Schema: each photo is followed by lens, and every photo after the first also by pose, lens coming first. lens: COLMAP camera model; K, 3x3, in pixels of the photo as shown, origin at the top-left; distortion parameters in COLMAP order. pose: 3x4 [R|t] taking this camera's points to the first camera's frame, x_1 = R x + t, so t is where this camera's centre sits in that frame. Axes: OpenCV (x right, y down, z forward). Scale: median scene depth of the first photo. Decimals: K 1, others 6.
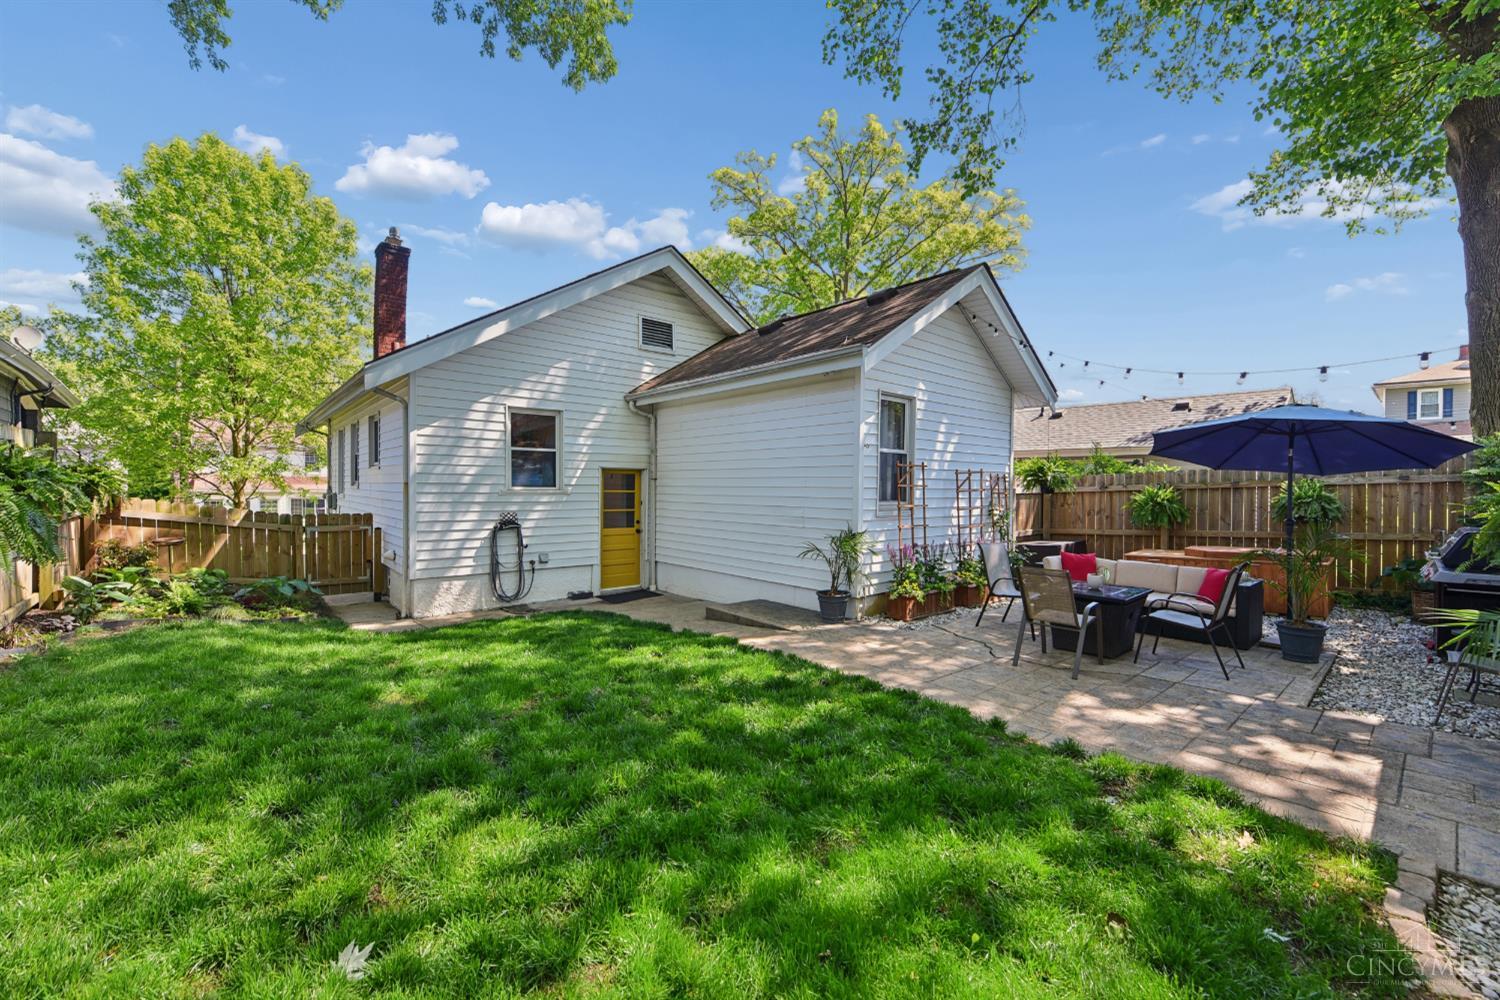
lens RADIAL K [[598.2, 0, 763.7], [0, 598.2, 495.0], [0, 0, 1]] dist [-0.015483, 0.000251]
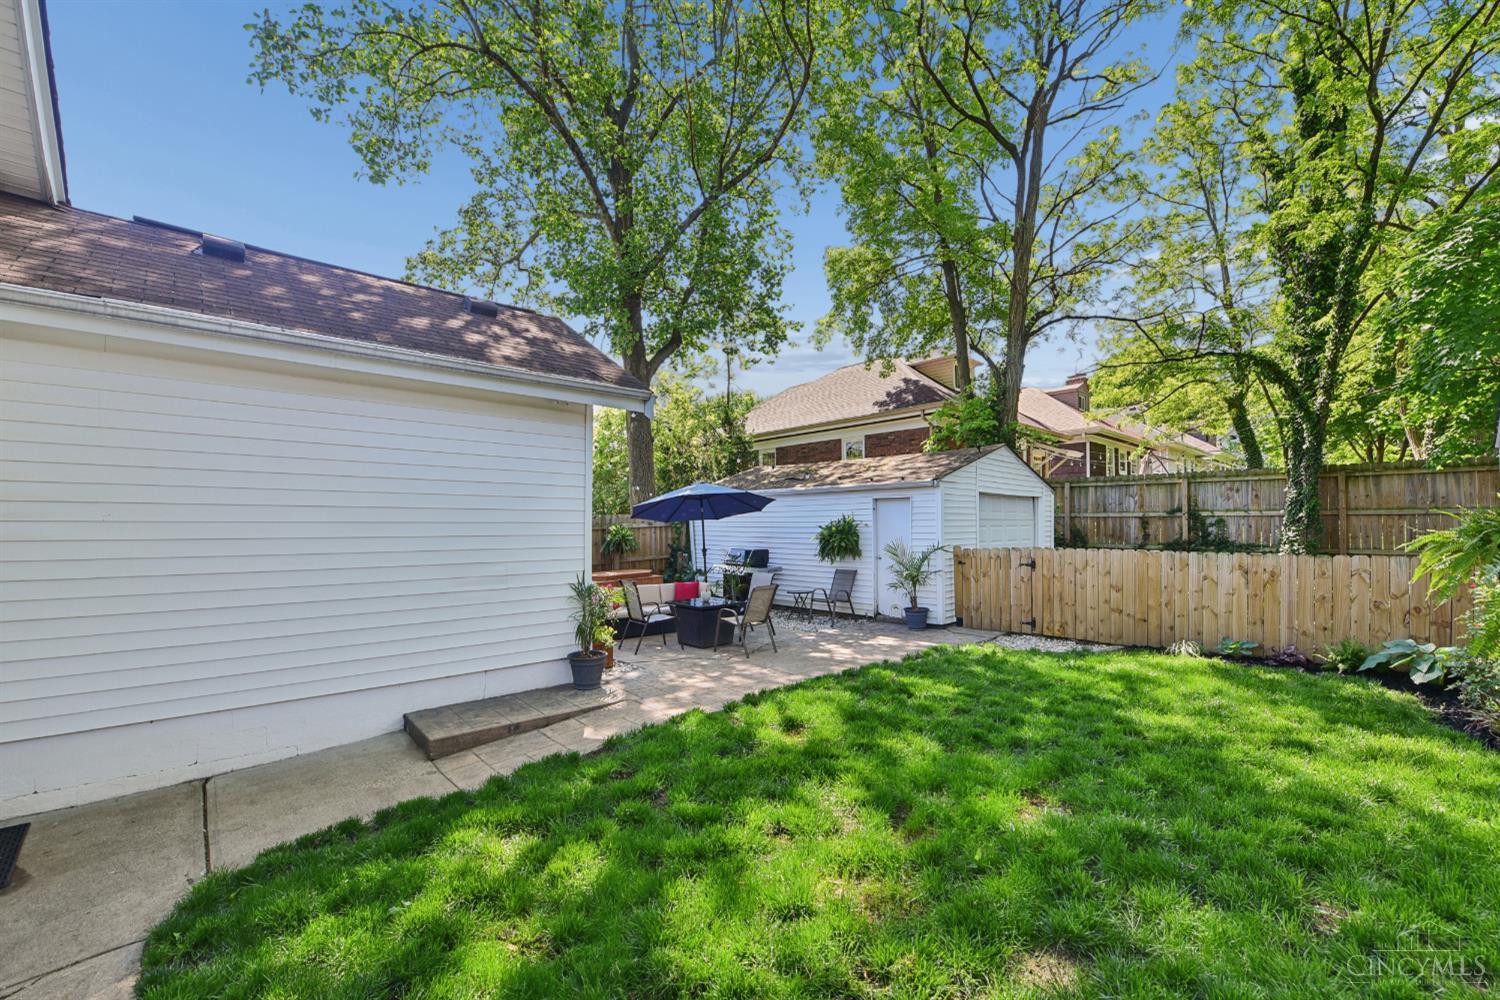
lens RADIAL K [[612.4, 0, 745.6], [0, 612.4, 519.2], [0, 0, 1]] dist [-0.012281, -0.000154]
pose [[-0.002062, 0.010188, 0.999946, -0.572229], [0.021209, 0.999724, -0.010142, -0.014362], [-0.999773, 0.021187, -0.002278, 0.563596]]
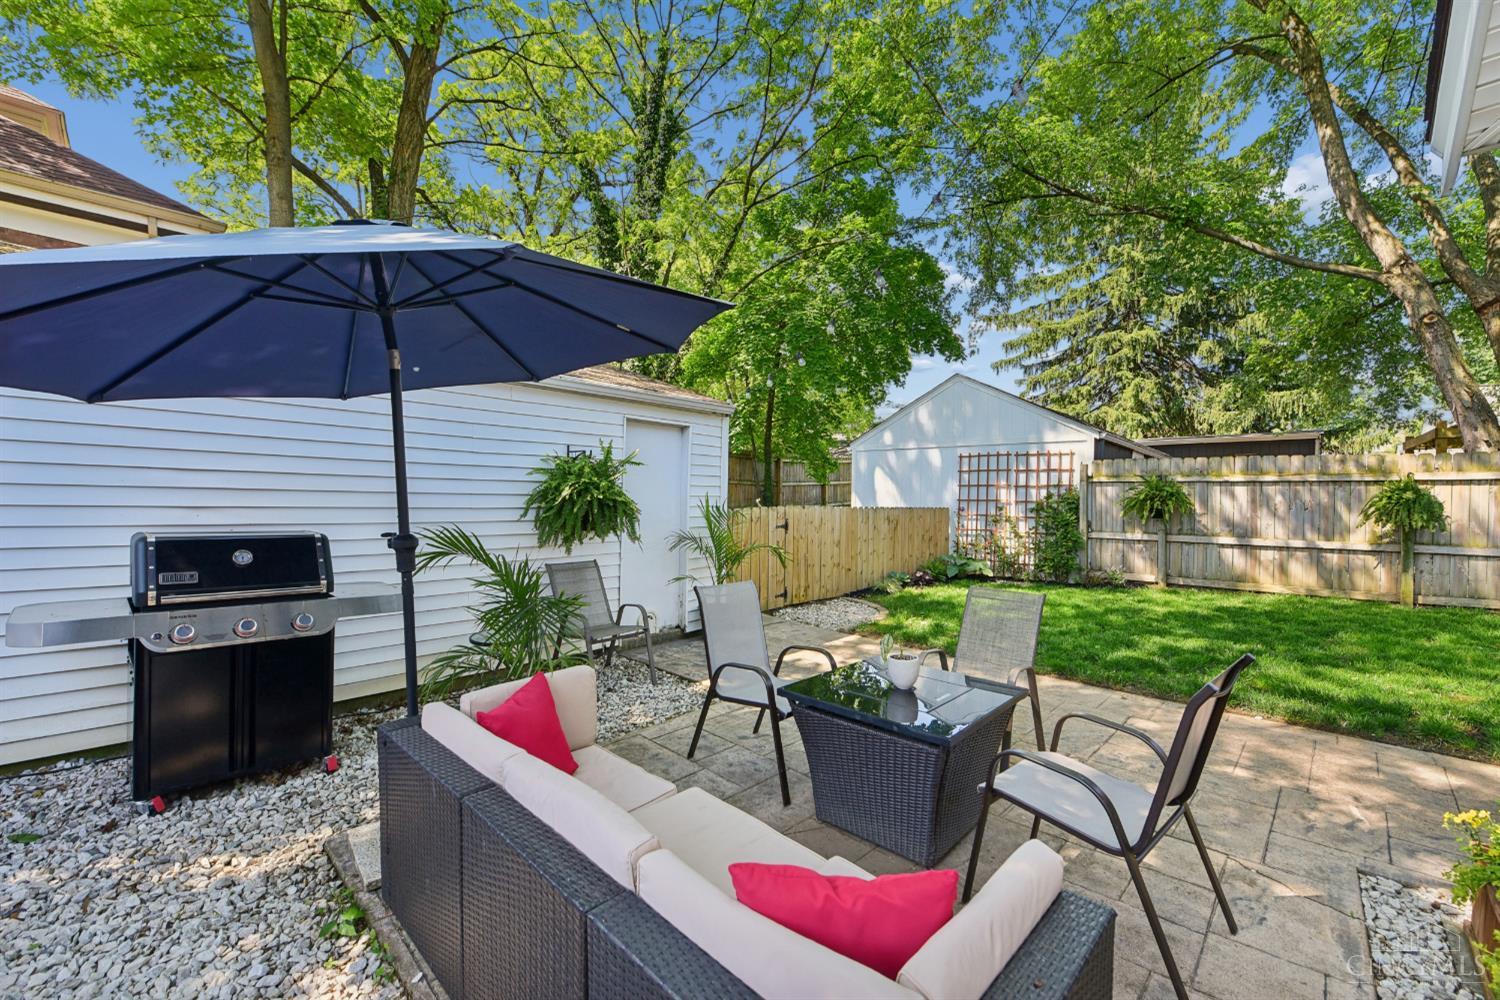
lens RADIAL K [[604.8, 0, 764.1], [0, 604.8, 499.8], [0, 0, 1]] dist [-0.016834, -0.000109]
pose [[-0.994511, -0.017414, -0.103177, 0.442557], [-0.019711, 0.999579, 0.021280, 0.003381], [0.102763, 0.023196, -0.994435, 0.902870]]
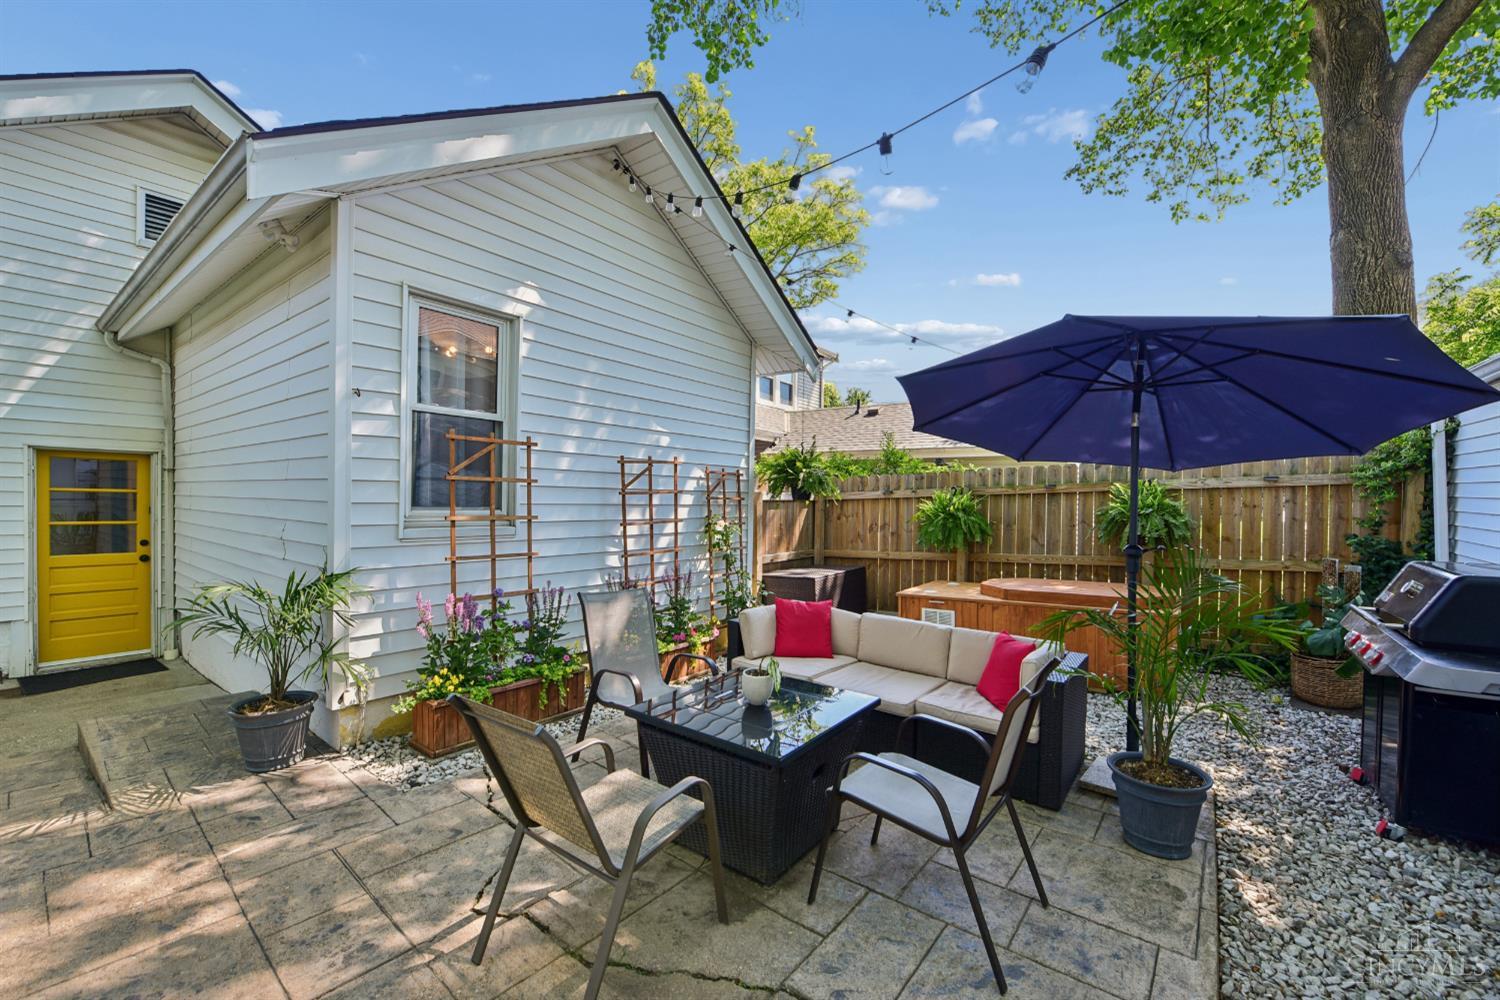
lens RADIAL K [[598.8, 0, 751.9], [0, 598.8, 511.5], [0, 0, 1]] dist [-0.013470, -0.001213]
pose [[0.981545, 0.005685, 0.191148, 0.291055], [-0.007327, 0.999942, 0.007881, 0.005814], [-0.191092, -0.009136, 0.981530, 0.347633]]
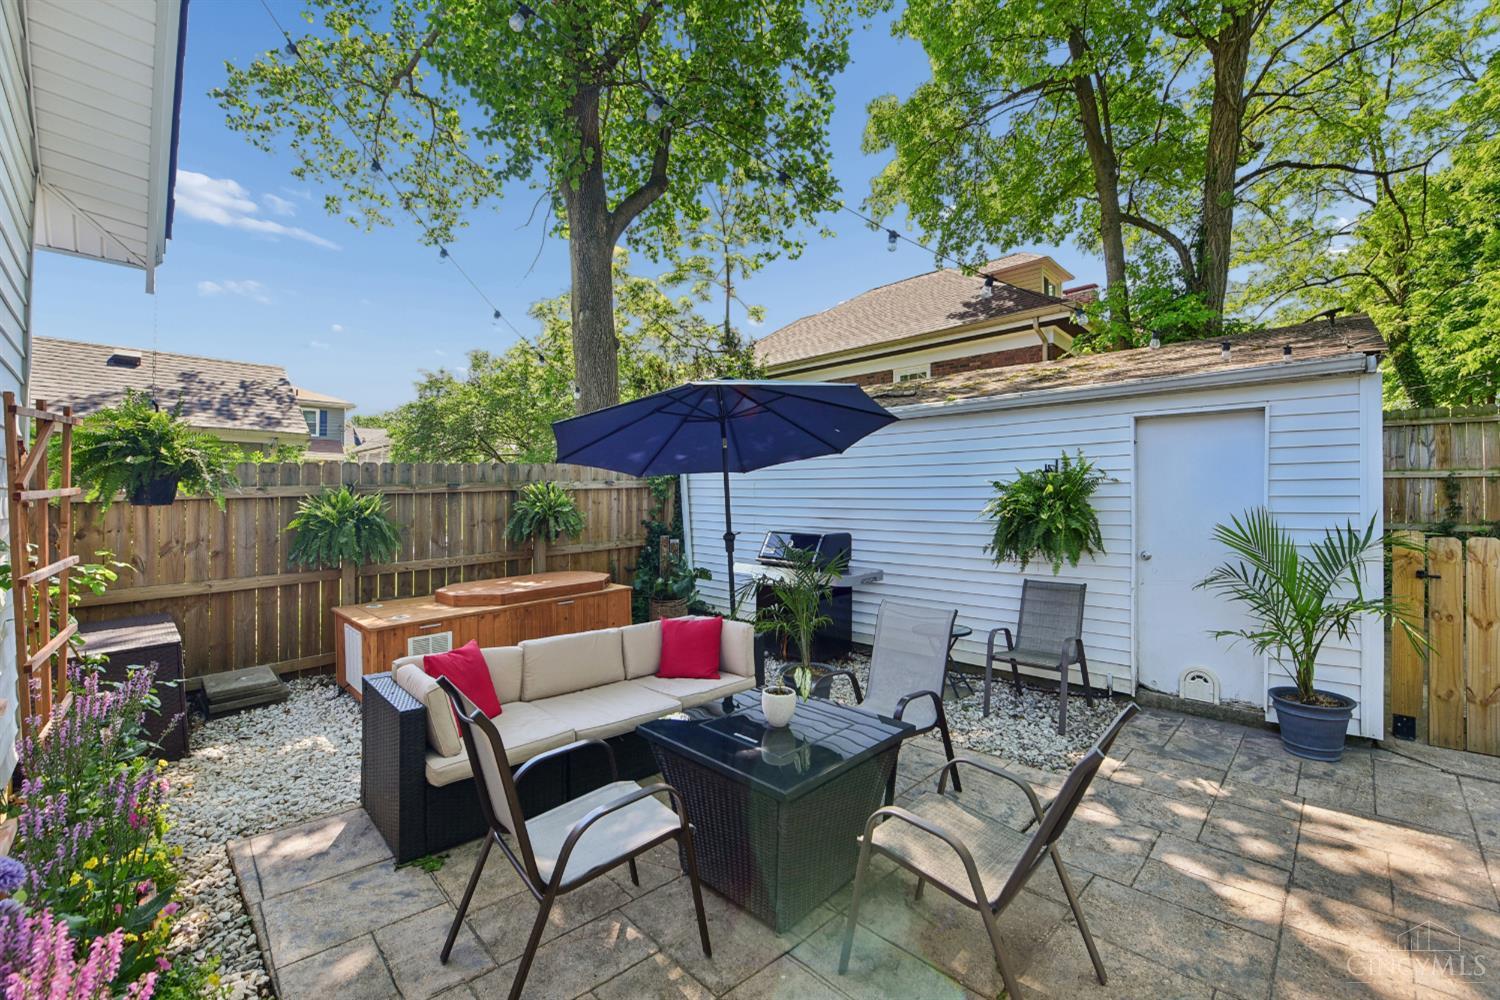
lens RADIAL K [[604.8, 0, 764.1], [0, 604.8, 499.8], [0, 0, 1]] dist [-0.016834, -0.000109]
pose [[-0.076577, 0.000632, 0.997063, 0.086818], [0.015129, 0.999885, 0.000529, 0.000736], [-0.996949, 0.015125, -0.076578, 0.647668]]
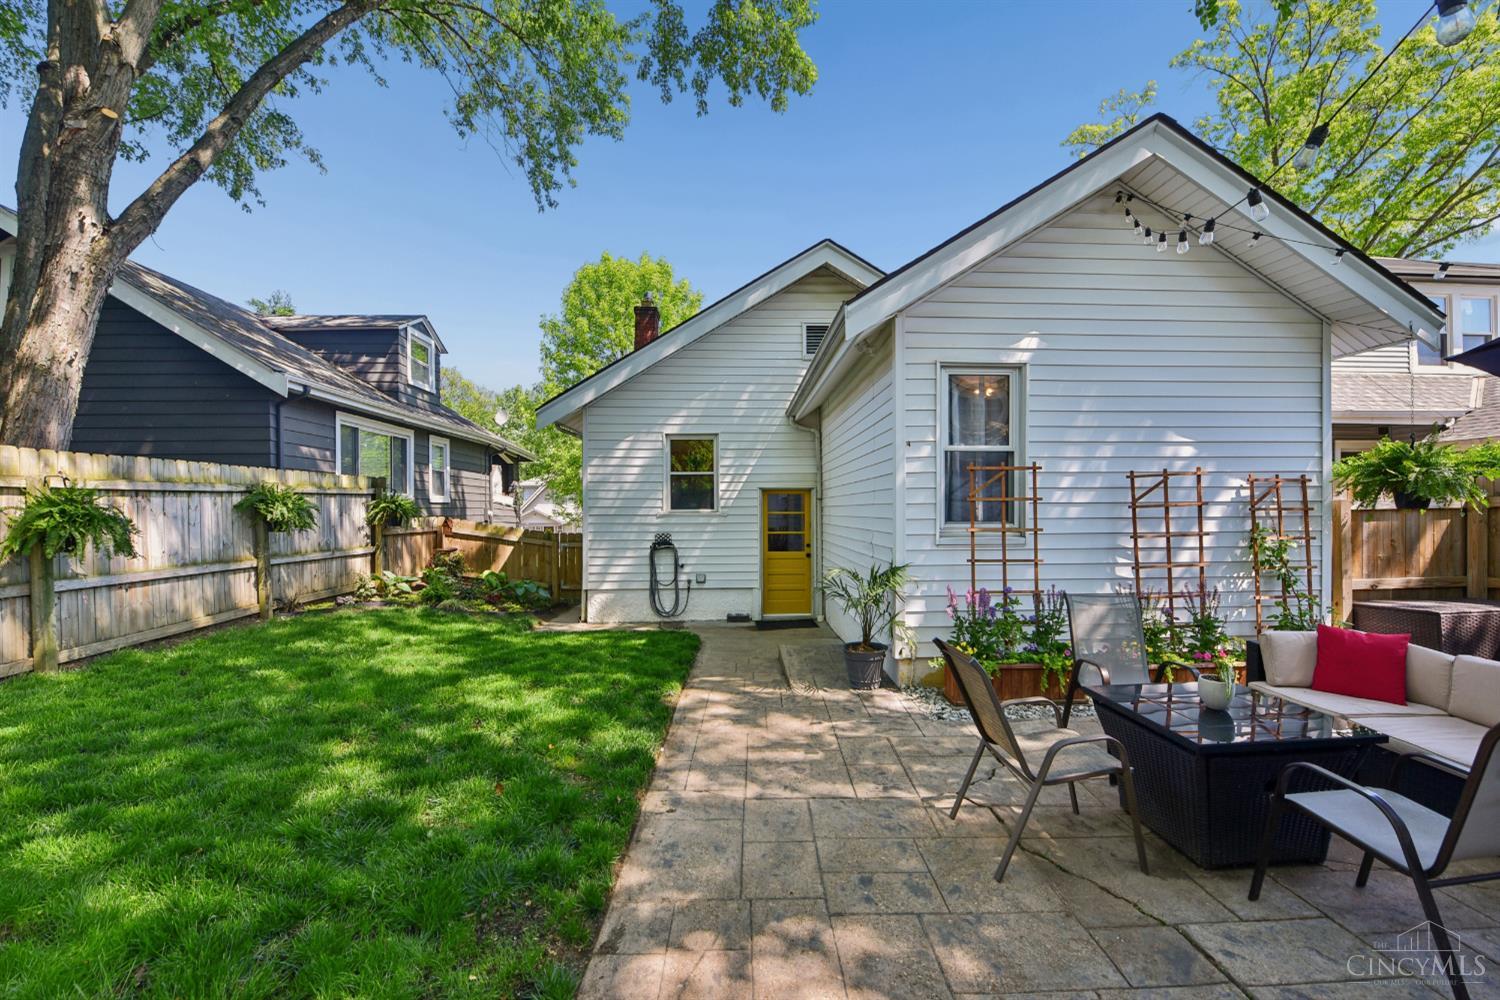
lens RADIAL K [[602.5, 0, 770.4], [0, 602.5, 511.2], [0, 0, 1]] dist [-0.013899, -0.000123]
pose [[0.779291, -0.011280, -0.626561, 0.361866], [0.002880, 0.999892, -0.014419, 0.005562], [0.626656, 0.009432, 0.779239, 0.257158]]
